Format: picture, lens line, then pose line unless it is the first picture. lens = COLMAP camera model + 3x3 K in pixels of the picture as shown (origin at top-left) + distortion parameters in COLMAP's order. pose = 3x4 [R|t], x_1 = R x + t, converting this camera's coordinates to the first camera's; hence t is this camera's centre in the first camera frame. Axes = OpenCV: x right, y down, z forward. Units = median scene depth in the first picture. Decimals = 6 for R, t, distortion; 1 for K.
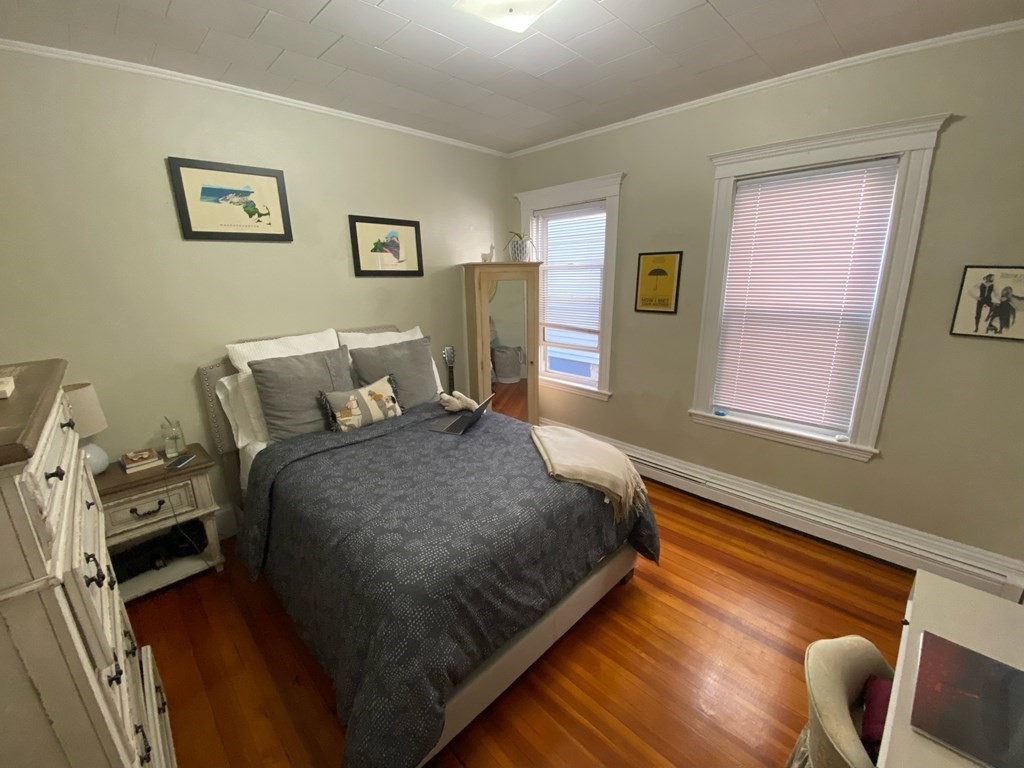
lens RADIAL K [[413.3, 0, 509.3], [0, 413.3, 383.9], [0, 0, 1]] dist [0.018179, -0.022553]
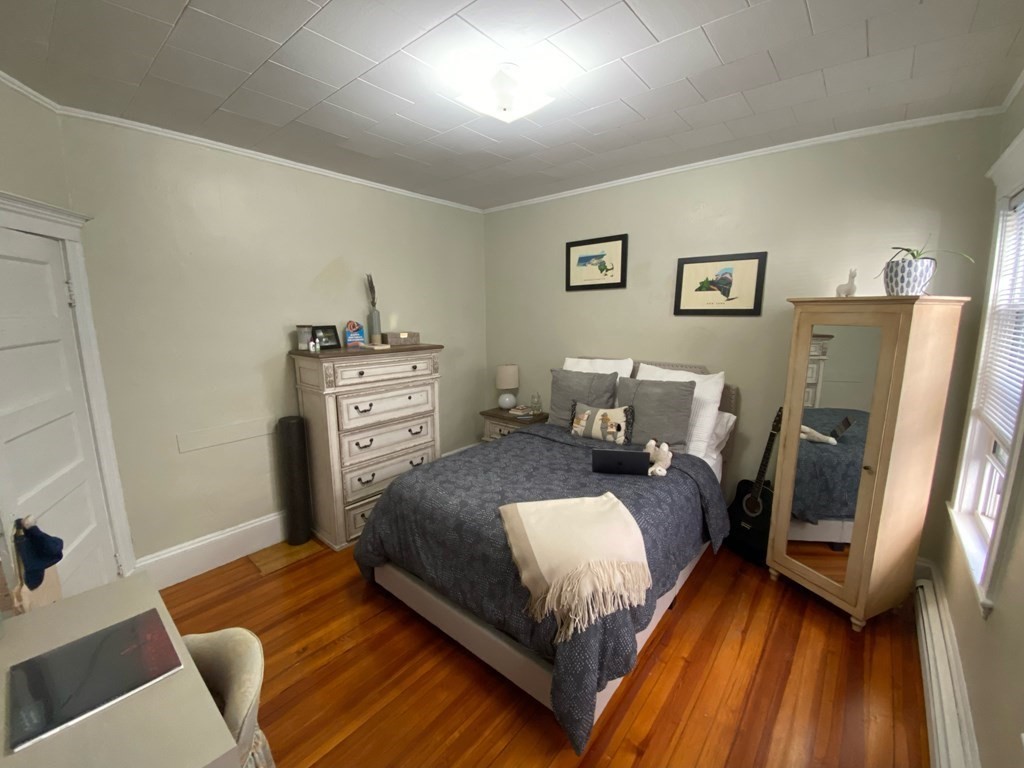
lens RADIAL K [[413.3, 0, 509.3], [0, 413.3, 383.9], [0, 0, 1]] dist [0.018179, -0.022553]
pose [[0.077799, 0.187550, -0.979169, 0.797072], [-0.252378, 0.953861, 0.162650, -0.189121], [0.964496, 0.234467, 0.121542, 0.609860]]
